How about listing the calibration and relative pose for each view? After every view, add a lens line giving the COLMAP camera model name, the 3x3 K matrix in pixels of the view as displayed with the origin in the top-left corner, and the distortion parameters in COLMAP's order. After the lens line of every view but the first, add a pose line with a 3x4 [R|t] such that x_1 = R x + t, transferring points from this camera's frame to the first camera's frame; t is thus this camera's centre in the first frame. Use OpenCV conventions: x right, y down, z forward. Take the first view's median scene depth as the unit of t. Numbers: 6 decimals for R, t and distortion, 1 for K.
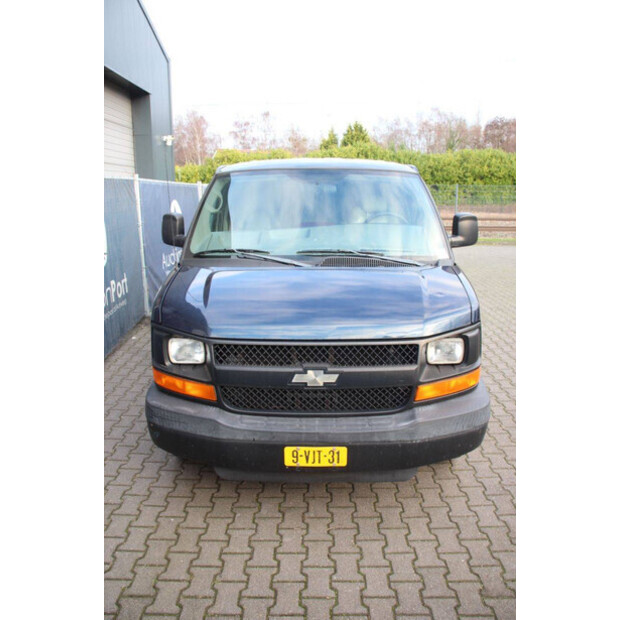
lens RADIAL K [[511.1, 0, 309.6], [0, 511.1, 308.6], [0, 0, 1]] dist [-0.141645, 0.070700]
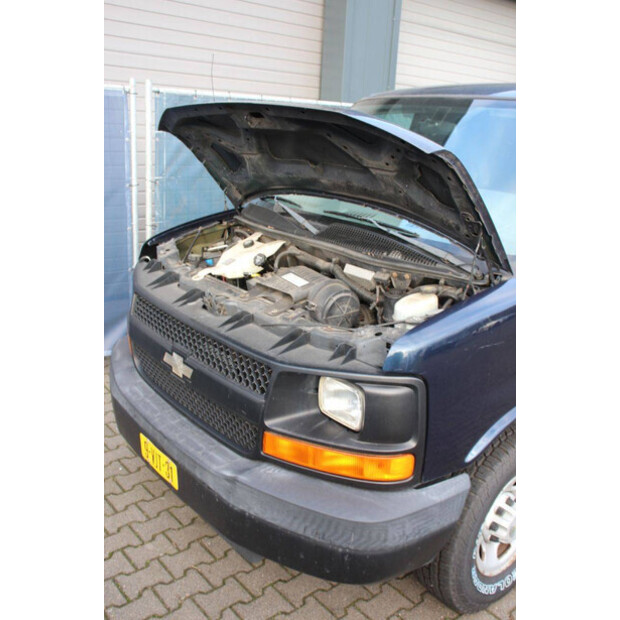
lens RADIAL K [[608.4, 0, 310.7], [0, 608.4, 329.6], [0, 0, 1]] dist [-0.045172, 0.000000]
pose [[0.646275, 0.280988, -0.709489, 0.764185], [-0.229734, 0.958248, 0.170242, -0.114005], [0.727702, 0.052971, 0.683845, 0.514601]]
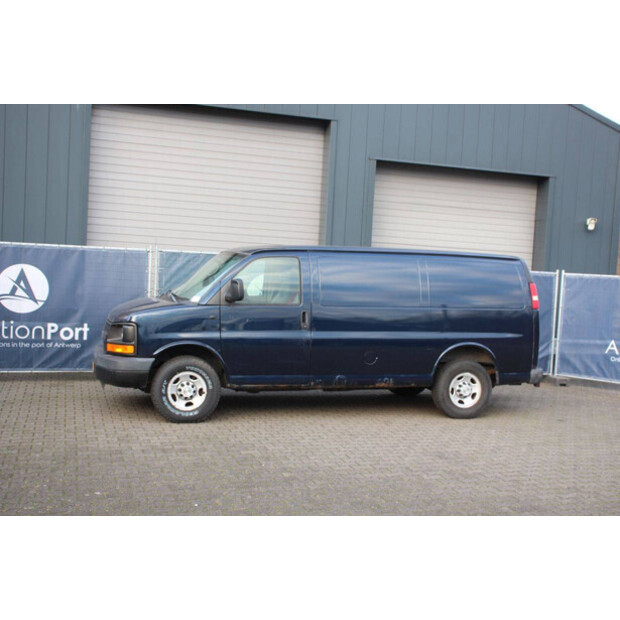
lens RADIAL K [[807.0, 0, 314.7], [0, 807.0, 311.7], [0, 0, 1]] dist [0.034318, 0.000000]
pose [[0.309822, 0.071772, -0.948082, 3.899532], [-0.271538, 0.962296, -0.015888, -0.175644], [0.911195, 0.262363, 0.317630, 0.670871]]
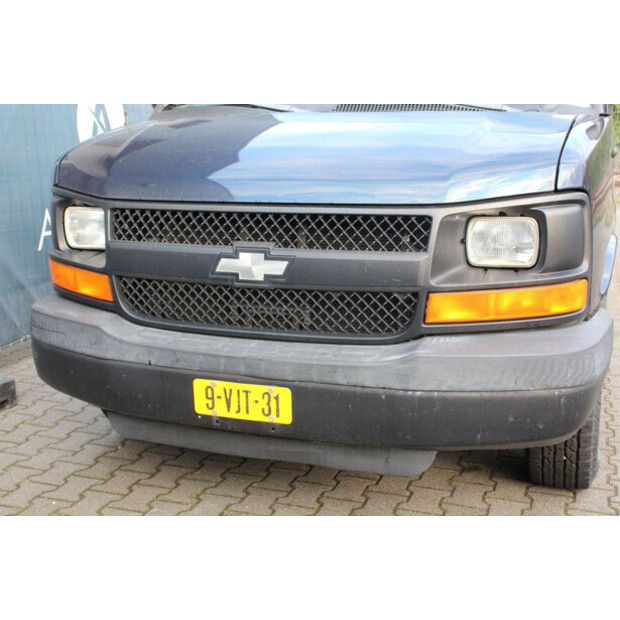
lens RADIAL K [[807.0, 0, 310.8], [0, 807.0, 305.9], [0, 0, 1]] dist [0.034318, 0.000000]
pose [[0.945997, 0.064332, -0.317729, 0.372997], [-0.073483, 0.997154, -0.016887, 0.191056], [0.315739, 0.039323, 0.948031, 0.135381]]
